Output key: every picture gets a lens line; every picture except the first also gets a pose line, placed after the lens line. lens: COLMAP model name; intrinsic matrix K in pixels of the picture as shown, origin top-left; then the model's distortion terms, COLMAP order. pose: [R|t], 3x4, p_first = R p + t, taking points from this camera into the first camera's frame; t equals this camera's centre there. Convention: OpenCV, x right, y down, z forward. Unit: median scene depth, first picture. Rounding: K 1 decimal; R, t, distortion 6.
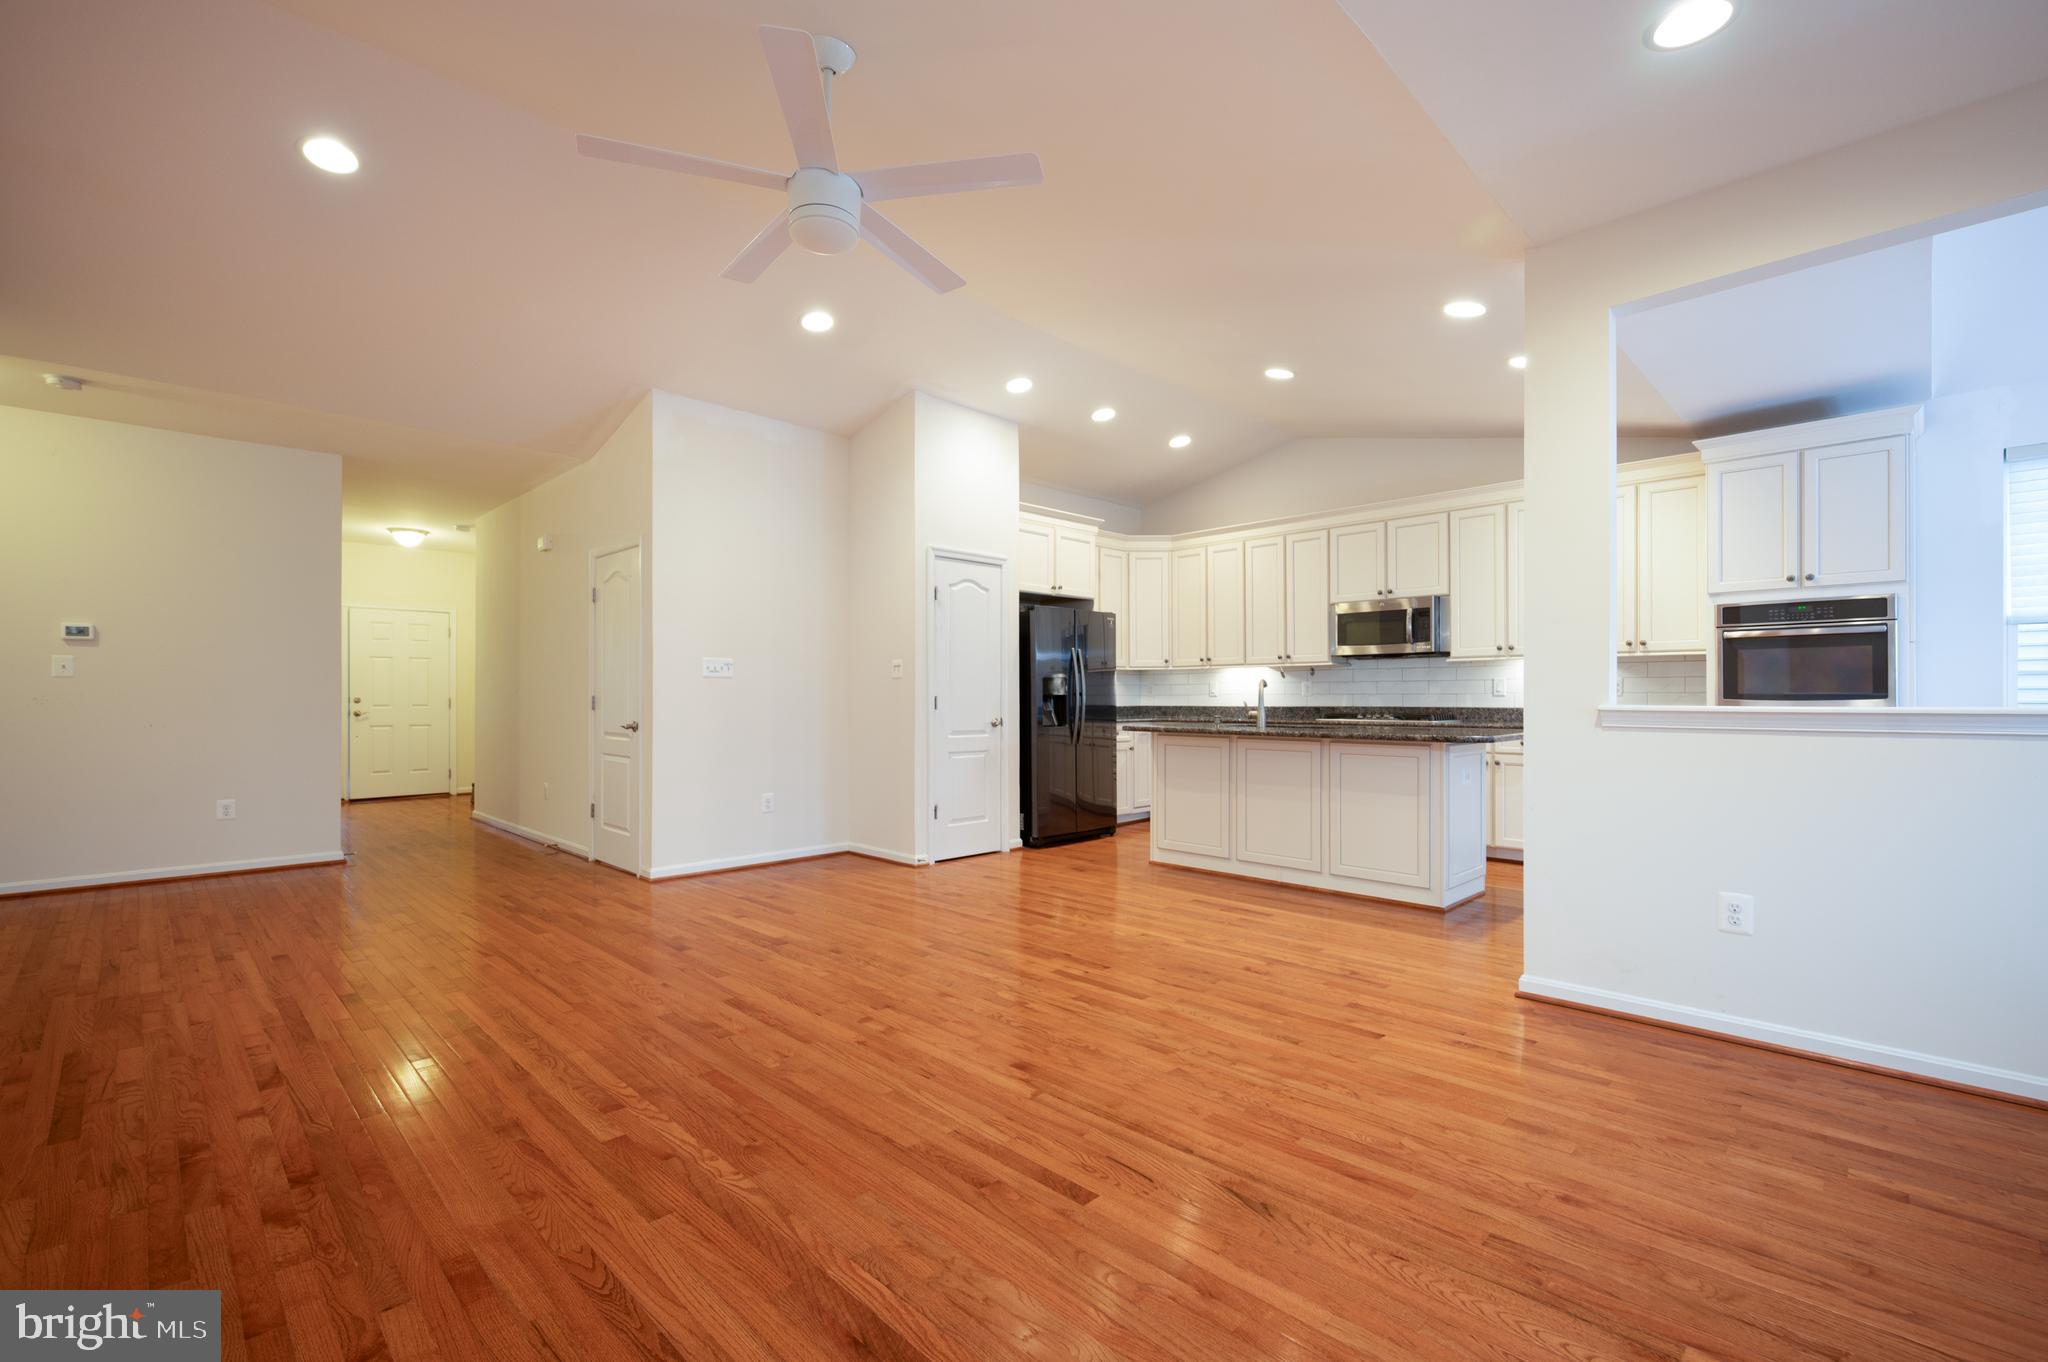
lens RADIAL K [[896.4, 0, 1040.2], [0, 896.4, 690.3], [0, 0, 1]] dist [-0.002181, -0.000311]
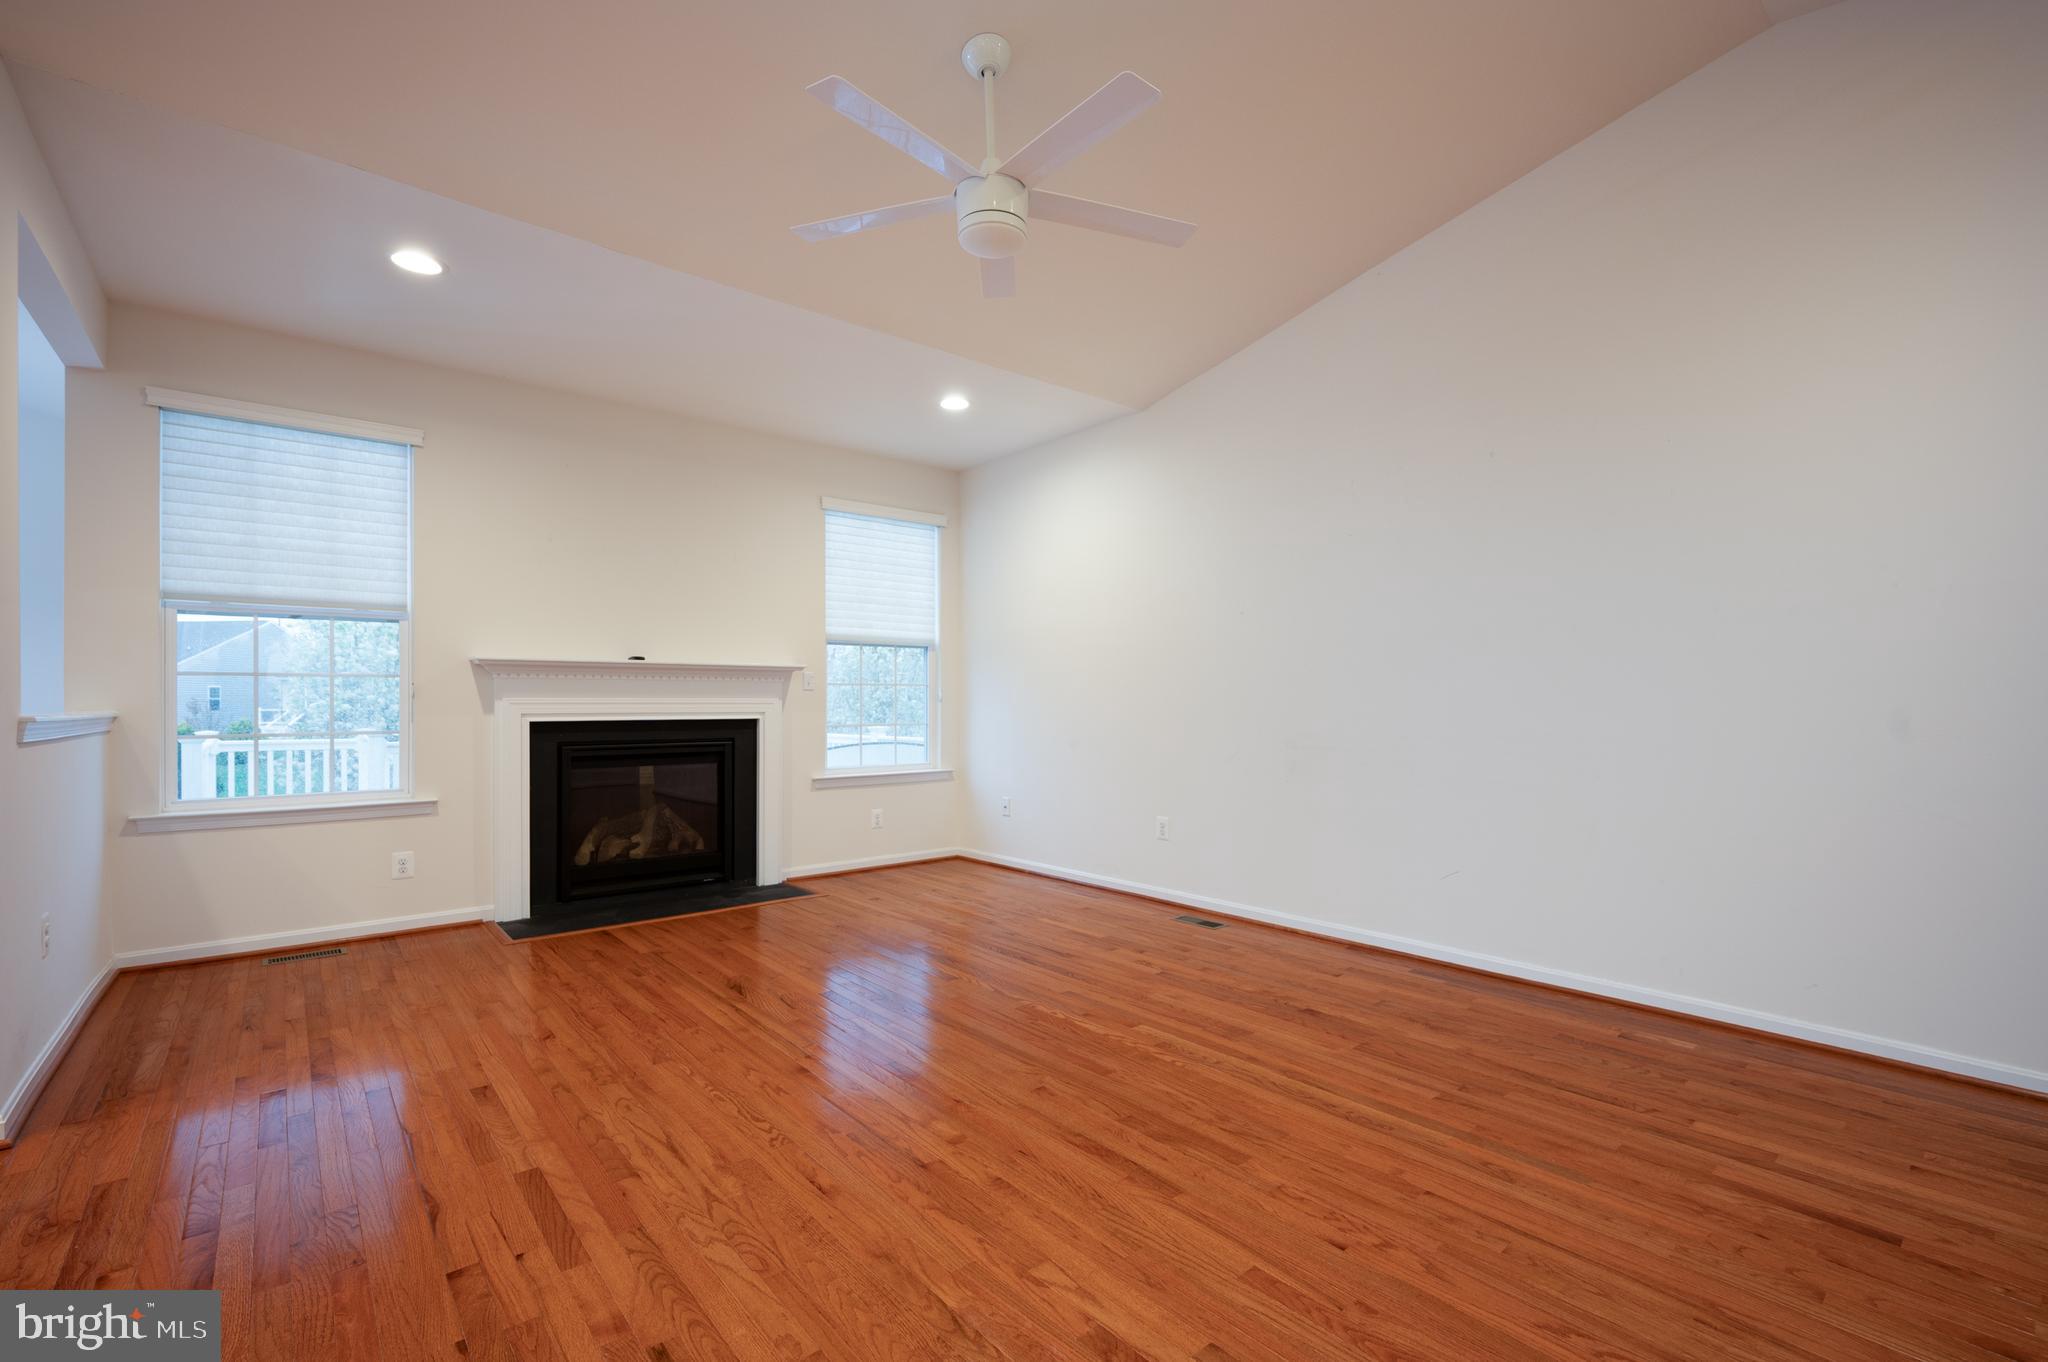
lens RADIAL K [[898.5, 0, 1038.1], [0, 898.5, 702.8], [0, 0, 1]] dist [-0.001919, -0.000393]
pose [[-0.996103, 0.004692, 0.088068, -0.195035], [0.004009, 0.999960, -0.007937, 0.009150], [-0.088102, -0.007553, -0.996083, 1.029432]]
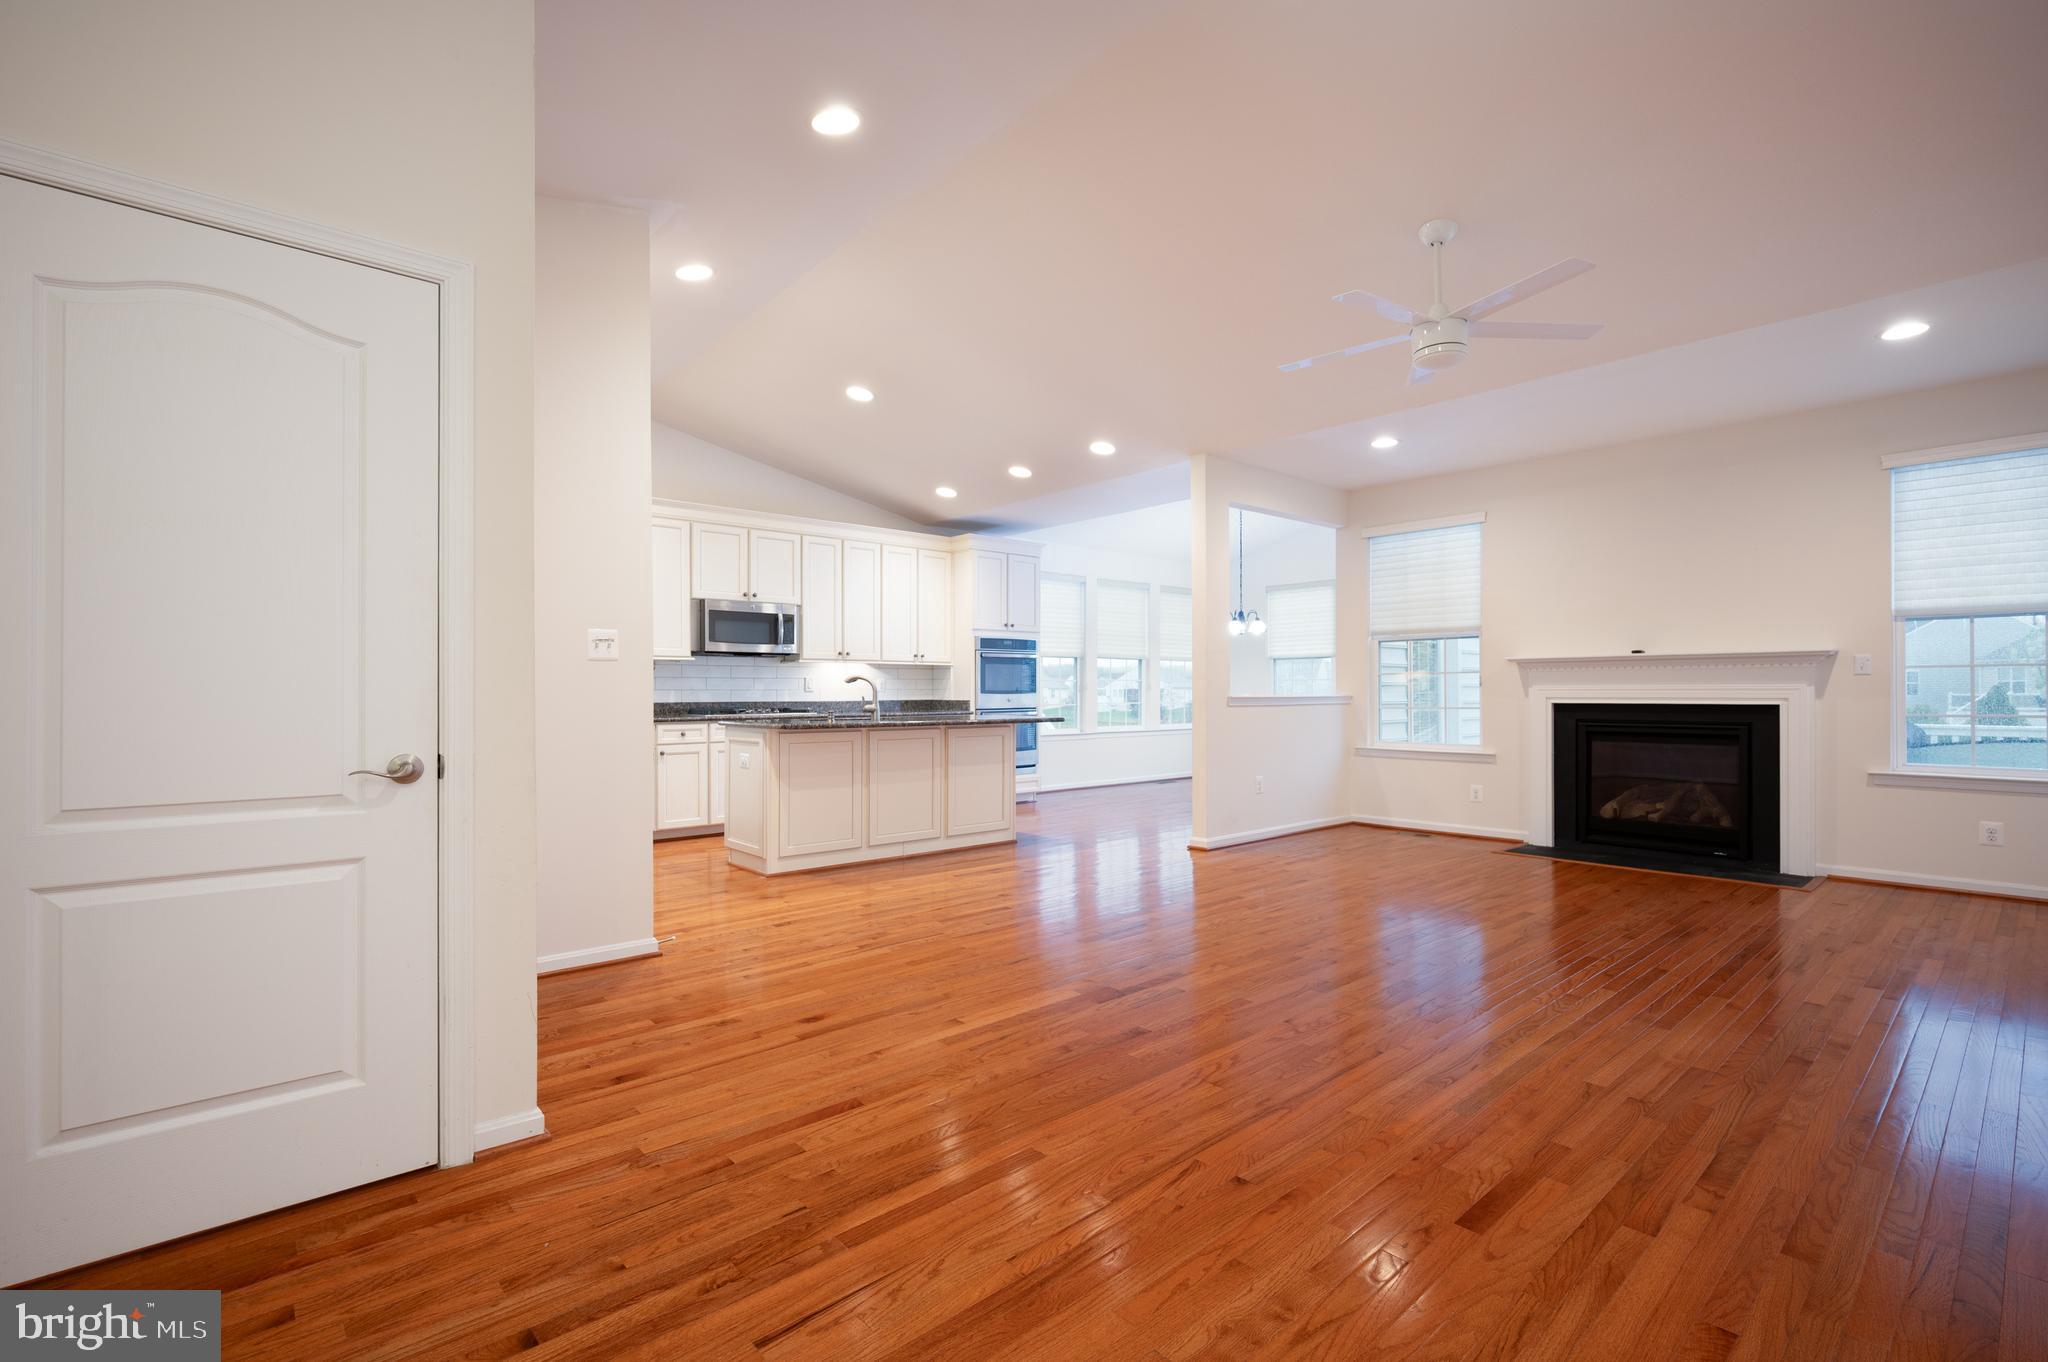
lens RADIAL K [[930.9, 0, 965.5], [0, 930.9, 693.3], [0, 0, 1]] dist [-0.002508, -0.000285]
pose [[0.106676, 0.000480, 0.994294, -0.950848], [-0.004883, 0.999988, 0.000041, 0.009408], [-0.994282, -0.004859, 0.106678, 0.839924]]
